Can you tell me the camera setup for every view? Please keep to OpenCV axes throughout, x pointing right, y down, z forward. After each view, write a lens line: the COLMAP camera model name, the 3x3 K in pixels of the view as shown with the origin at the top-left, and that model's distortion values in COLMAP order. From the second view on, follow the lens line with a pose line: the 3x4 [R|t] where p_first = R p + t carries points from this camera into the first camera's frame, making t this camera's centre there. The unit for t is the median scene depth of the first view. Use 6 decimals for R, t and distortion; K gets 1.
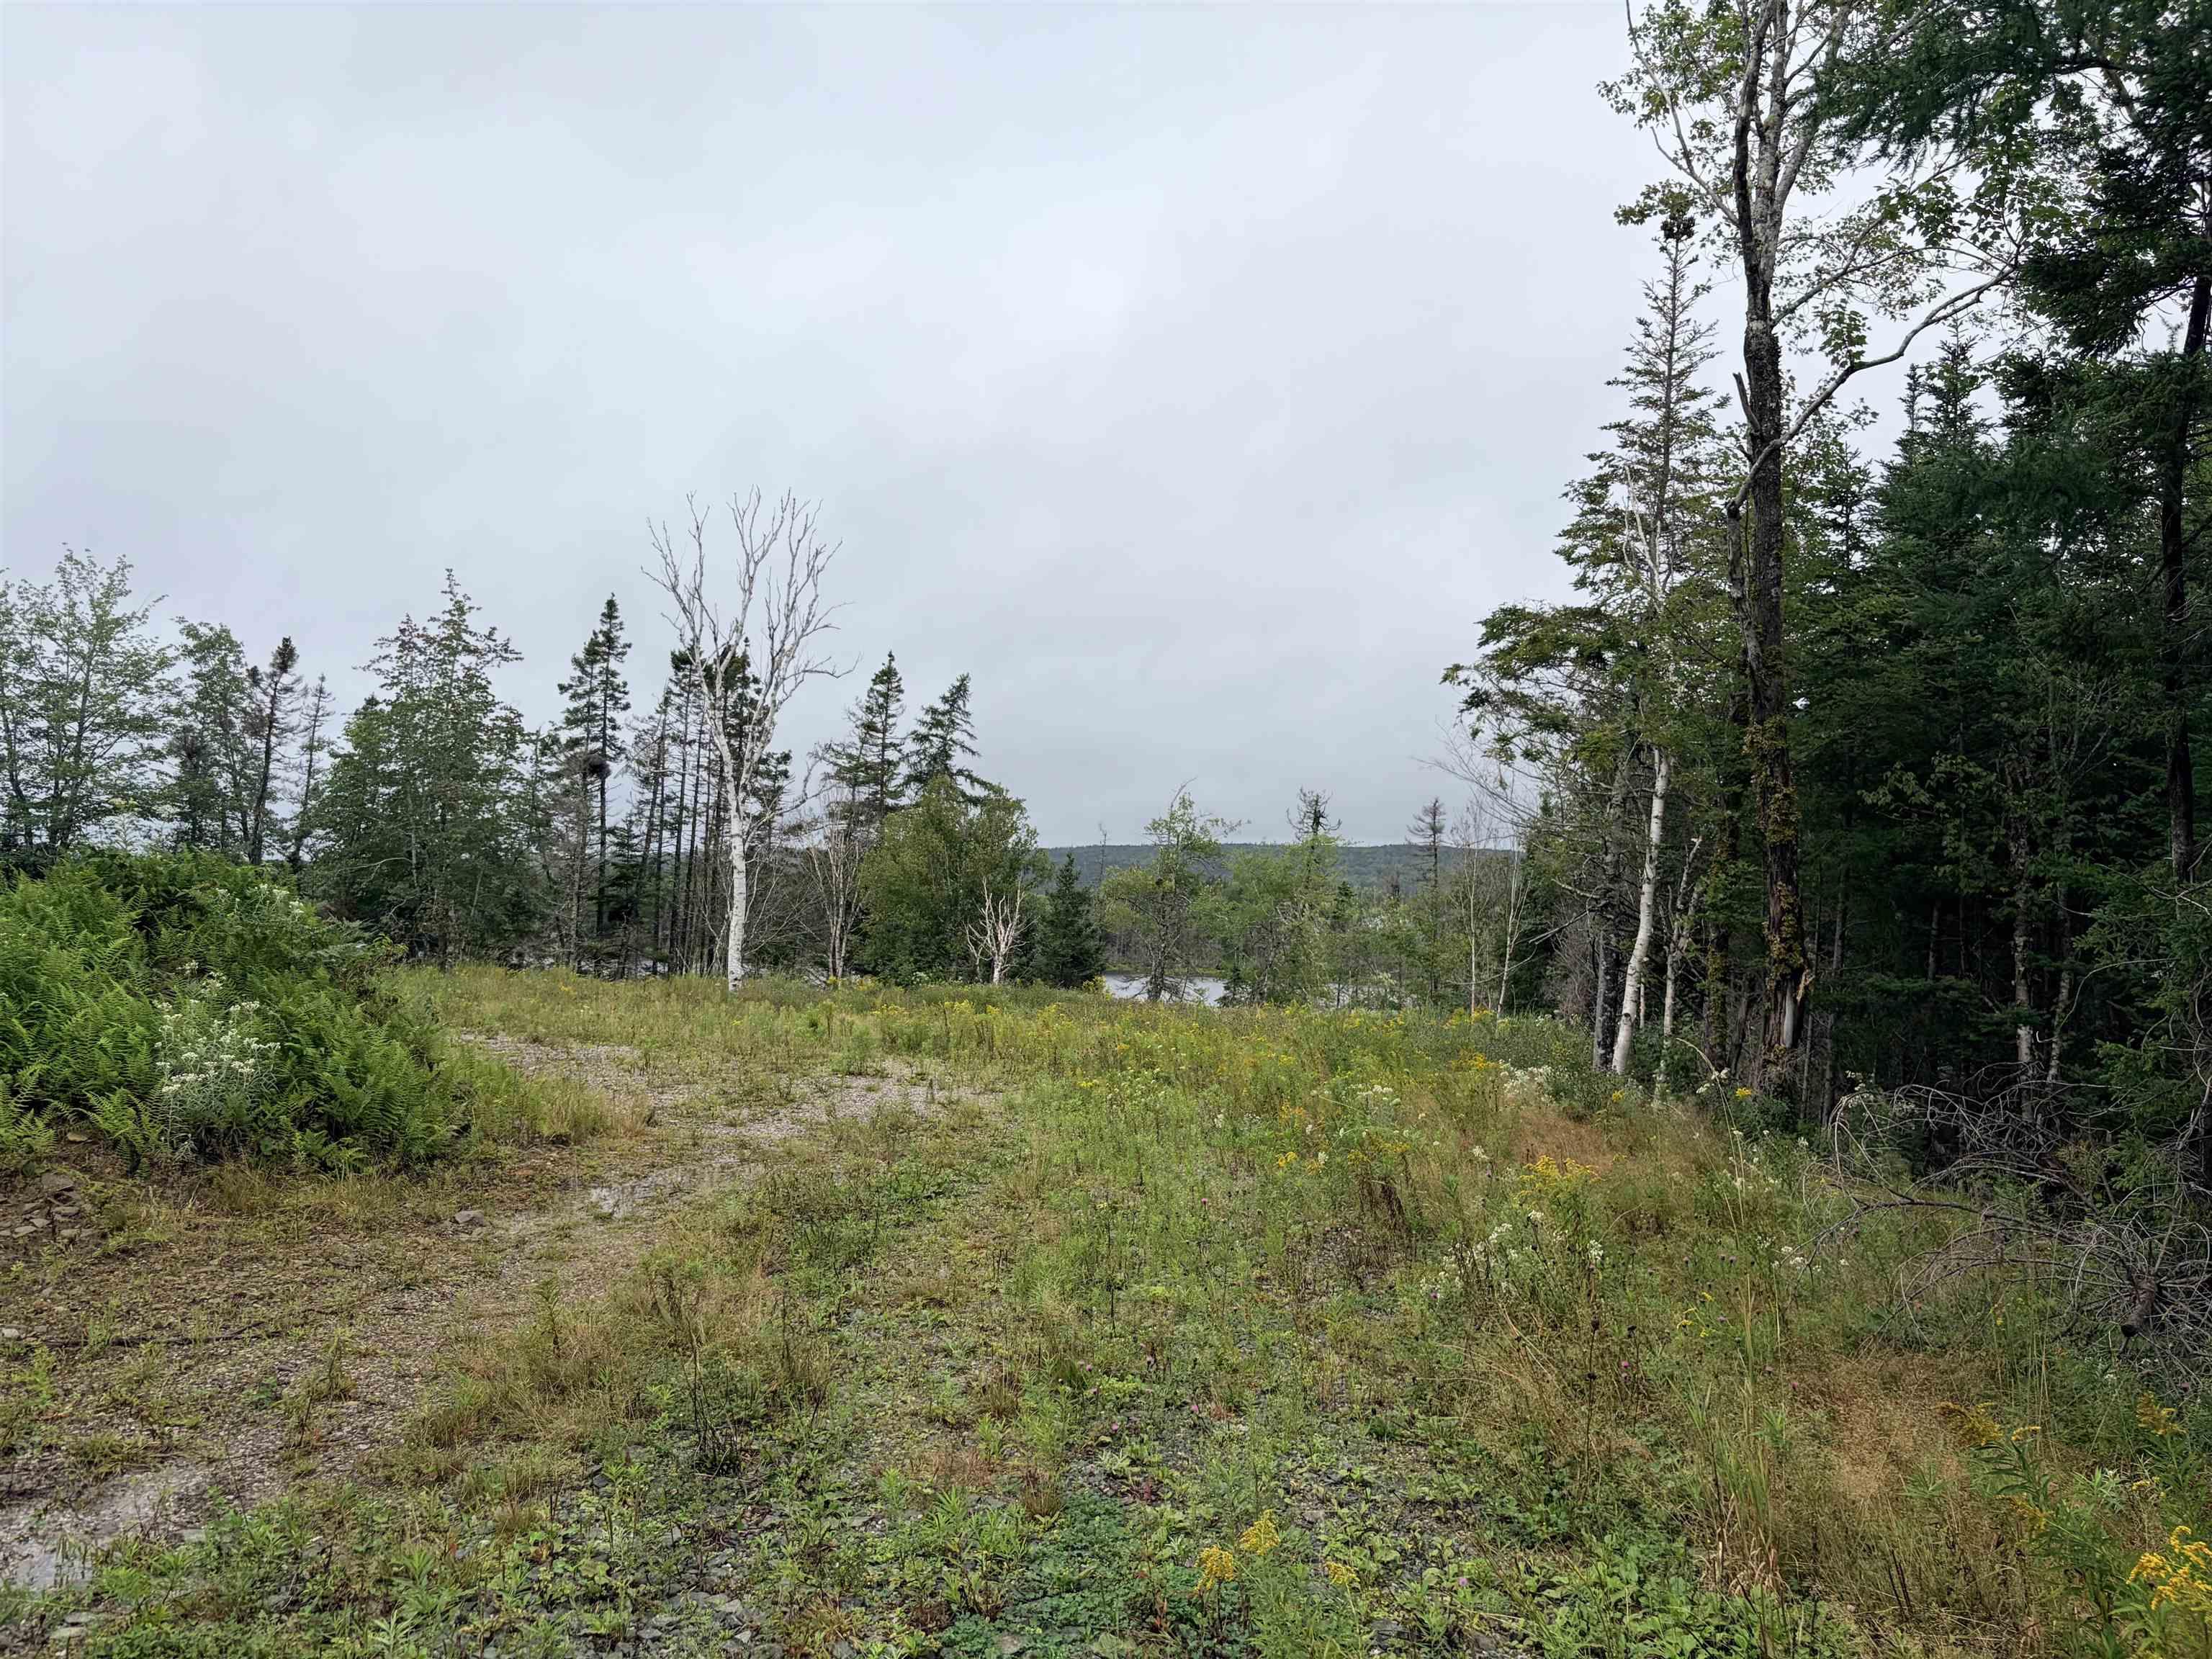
lens RADIAL K [[1648.3, 0, 1106.0], [0, 1648.3, 829.5], [0, 0, 1]] dist [0.196081, -0.441544]
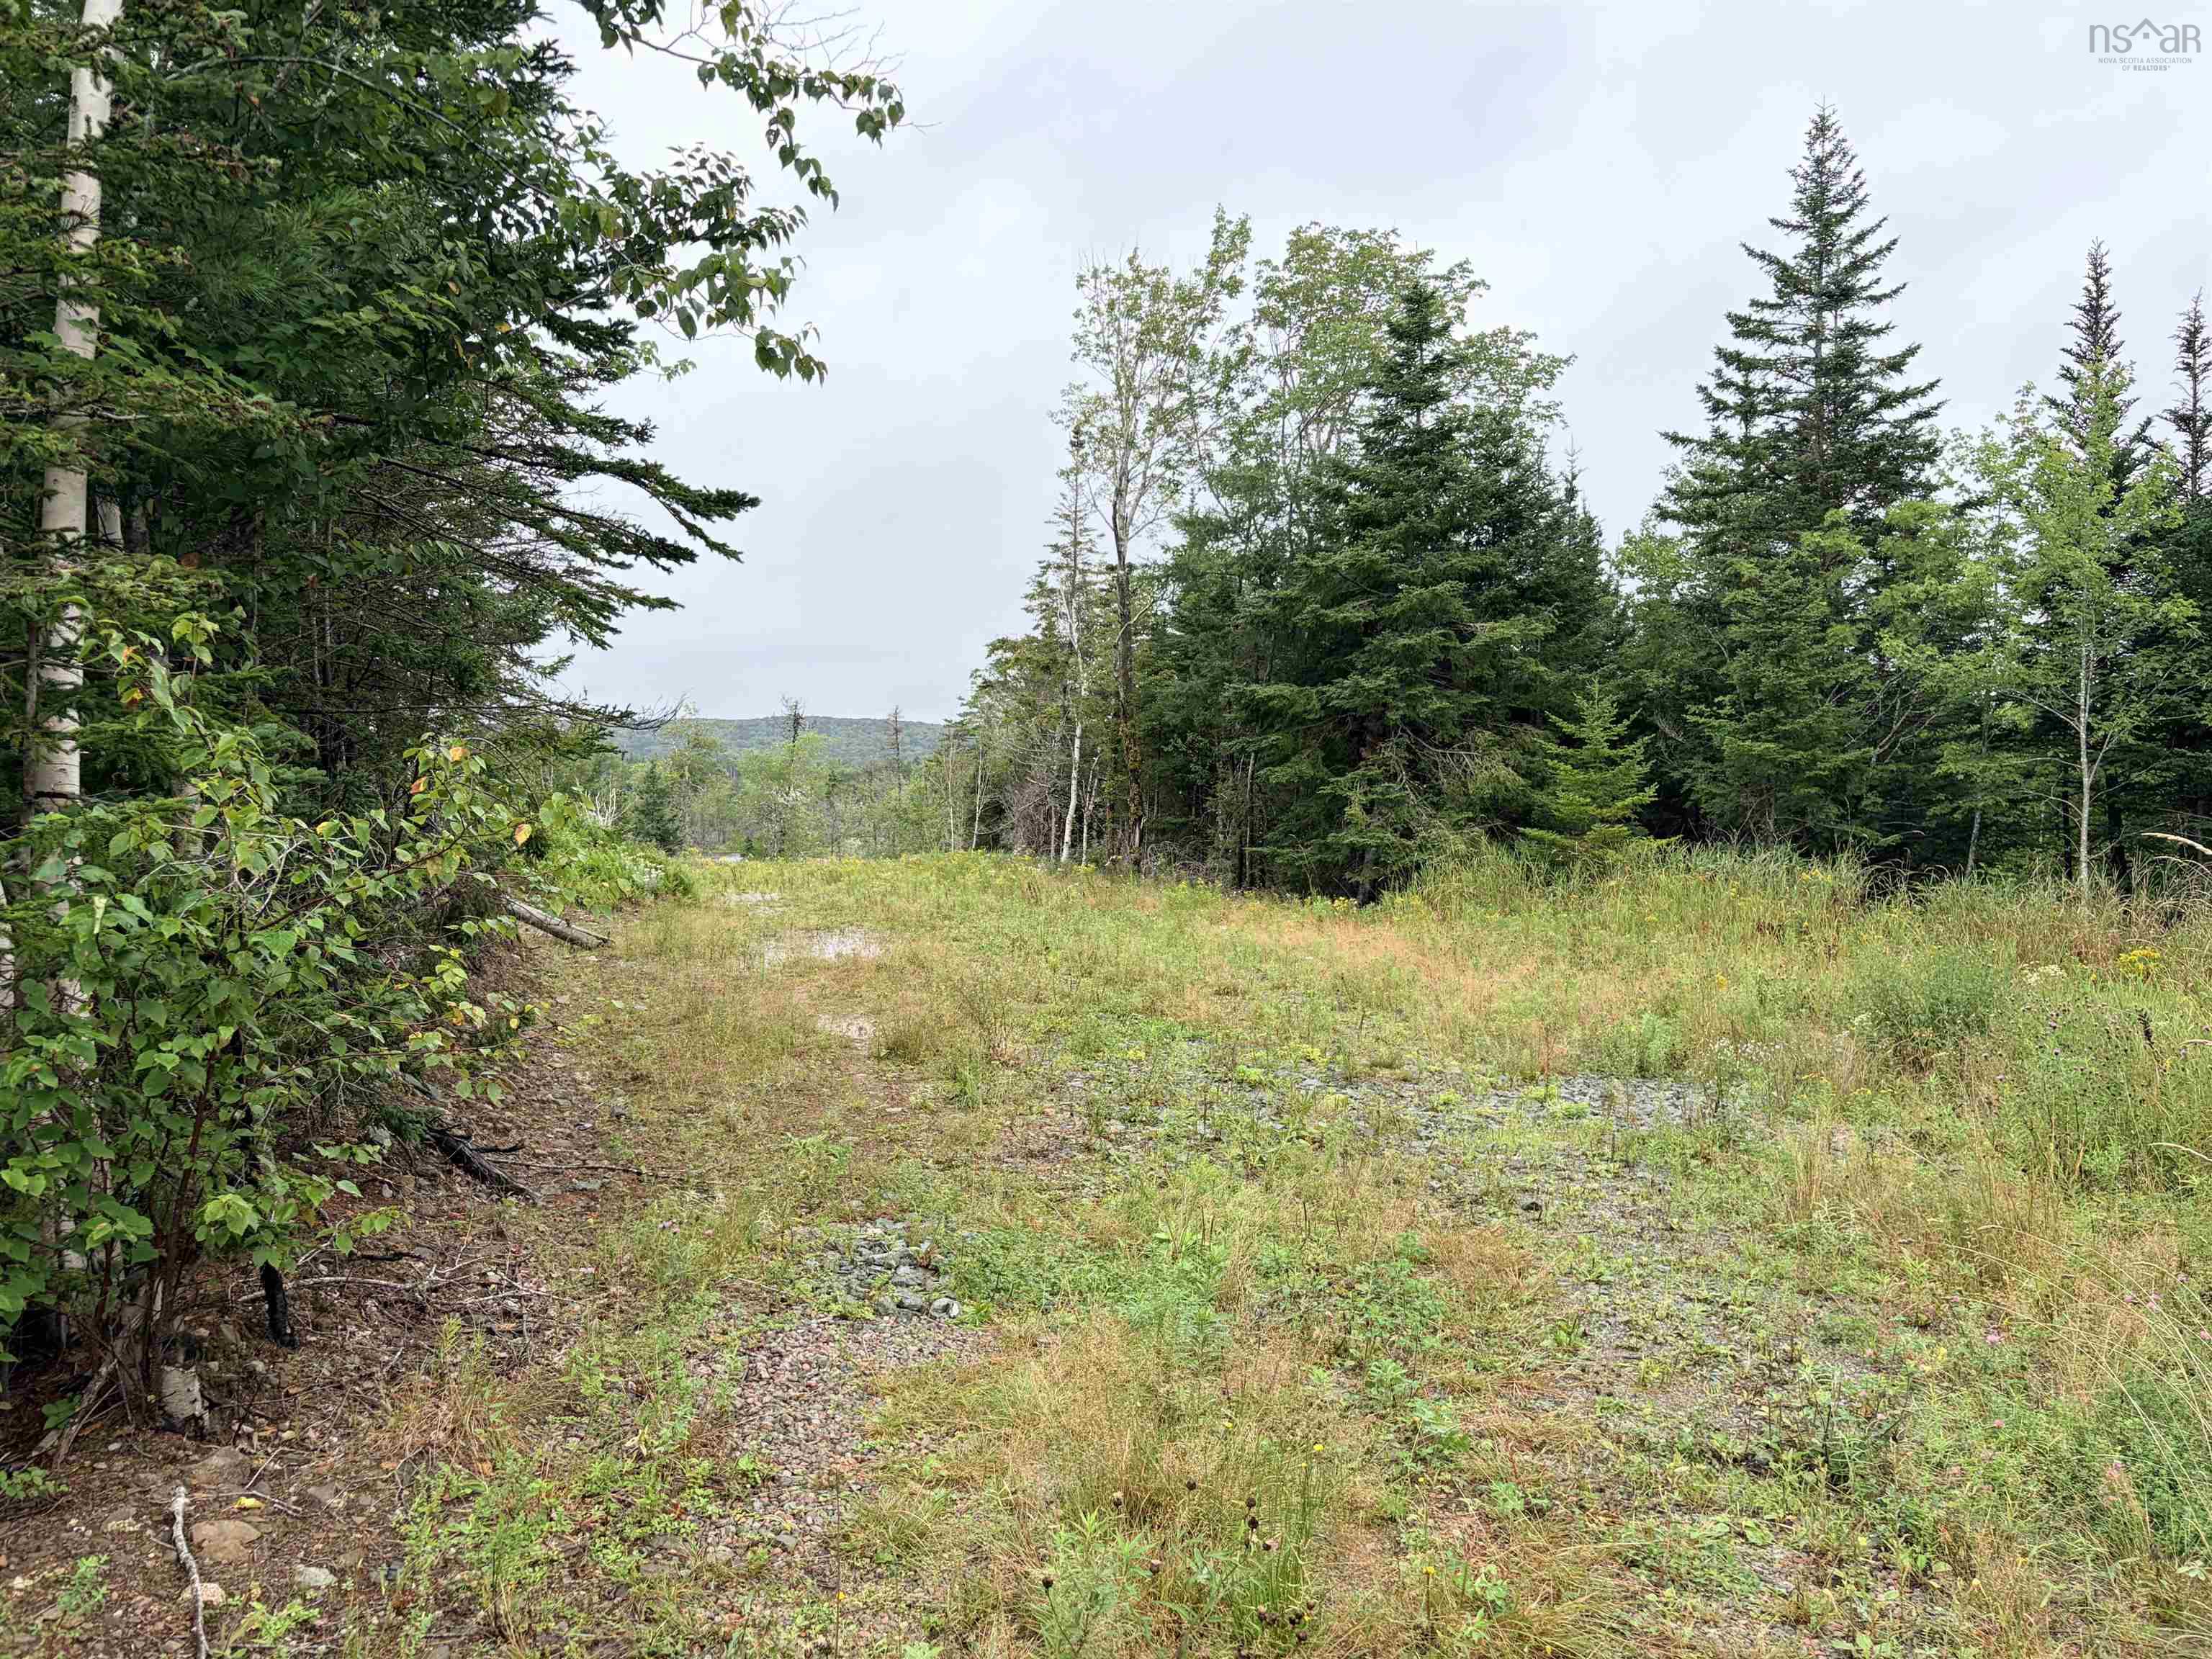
lens RADIAL K [[1683.7, 0, 1055.9], [0, 1683.7, 815.0], [0, 0, 1]] dist [0.055751, -0.070536]
pose [[0.941172, -0.040585, 0.335483, -0.204109], [0.017492, 0.997282, 0.071574, -0.037588], [-0.337476, -0.061495, 0.939323, -0.488348]]
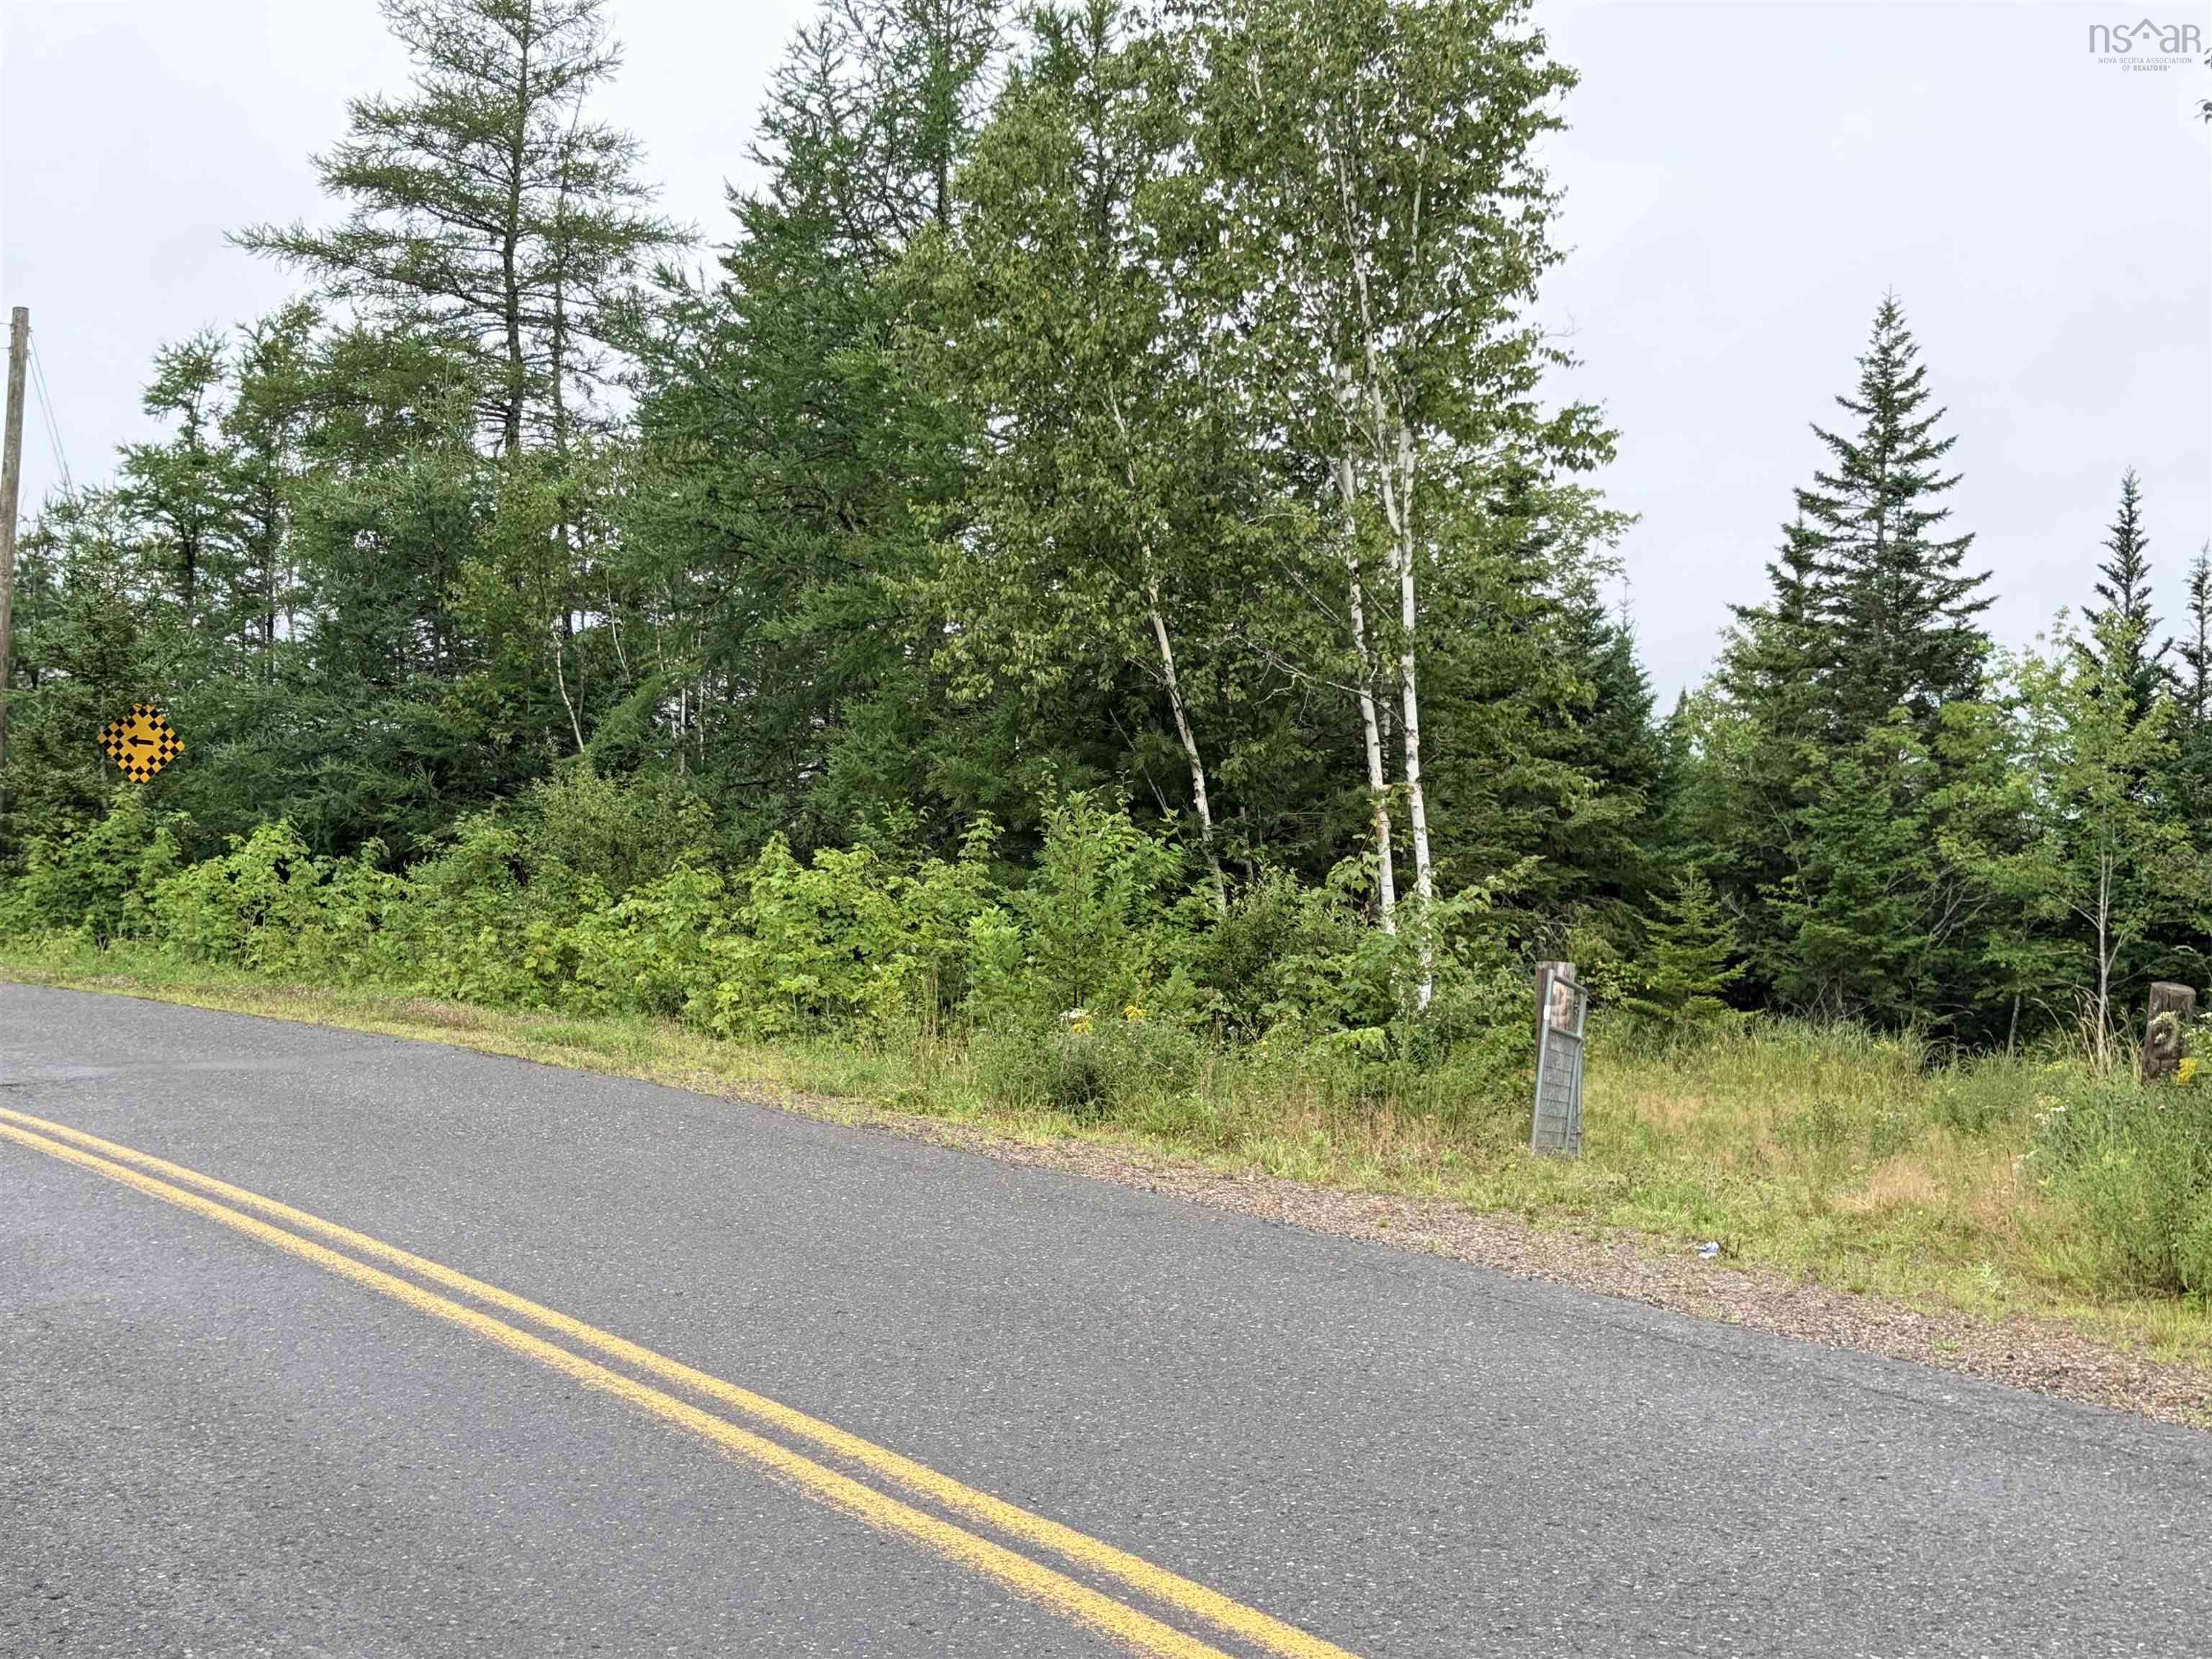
lens RADIAL K [[2879.5, 0, 1106.0], [0, 2879.5, 829.5], [0, 0, 1]] dist [0.301425, -1.198857]
pose [[0.863253, 0.012431, 0.504618, -0.535274], [-0.026696, 0.999422, 0.021048, -0.065816], [-0.504065, -0.031641, 0.863086, -0.796908]]
